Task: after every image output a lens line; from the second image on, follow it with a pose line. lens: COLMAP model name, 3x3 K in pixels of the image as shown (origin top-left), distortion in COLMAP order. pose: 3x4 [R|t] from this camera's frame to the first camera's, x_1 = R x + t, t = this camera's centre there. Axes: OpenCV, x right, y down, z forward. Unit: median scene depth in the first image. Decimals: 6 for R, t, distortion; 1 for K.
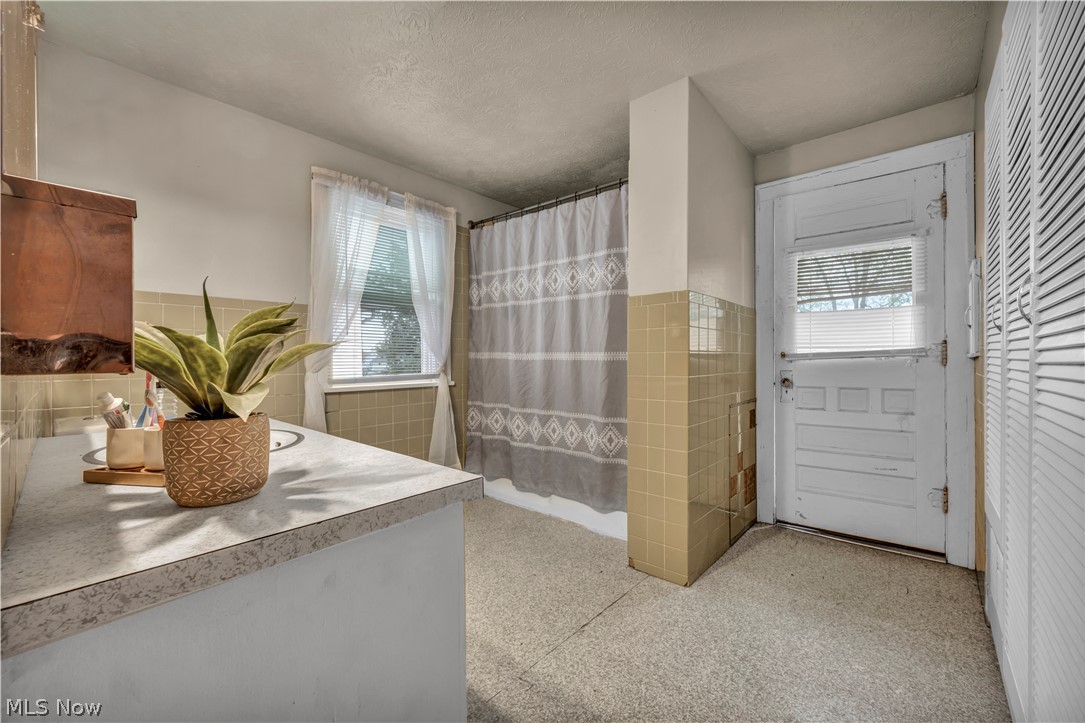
lens RADIAL K [[437.1, 0, 537.9], [0, 437.1, 365.1], [0, 0, 1]] dist [0.000087, -0.000088]
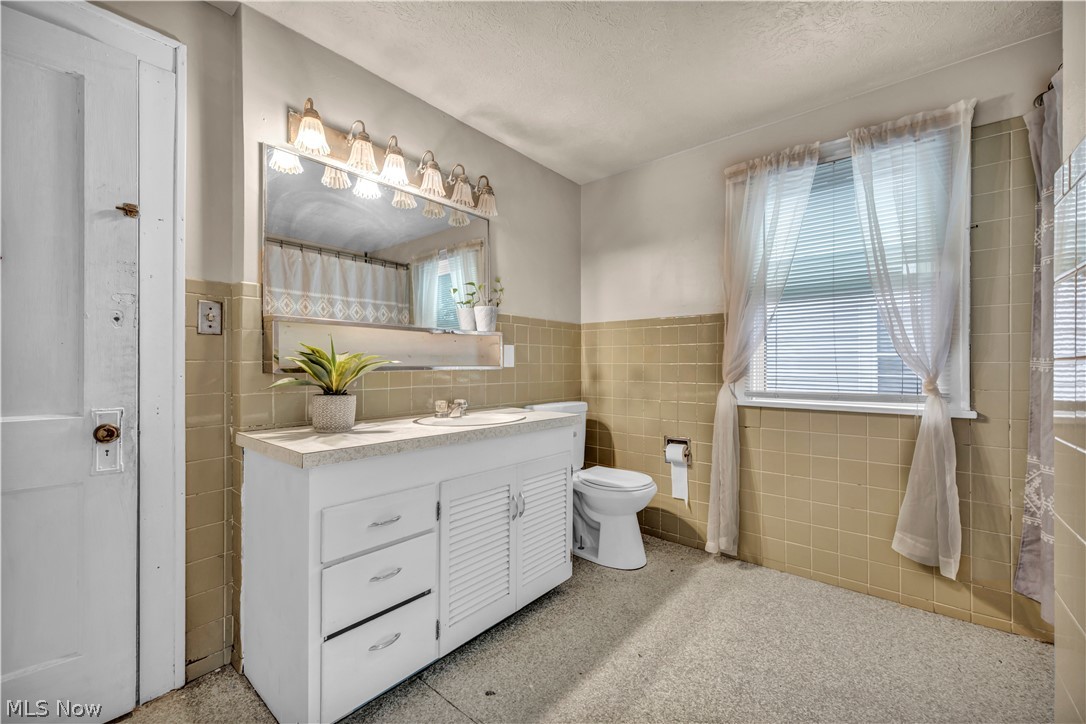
lens RADIAL K [[437.5, 0, 538.4], [0, 437.5, 365.6], [0, 0, 1]] dist [0.000087, -0.000088]
pose [[0.004495, 0.004217, -0.999981, 0.400759], [-0.014143, 0.999891, 0.004153, -0.017294], [0.999890, 0.014124, 0.004555, 0.503717]]
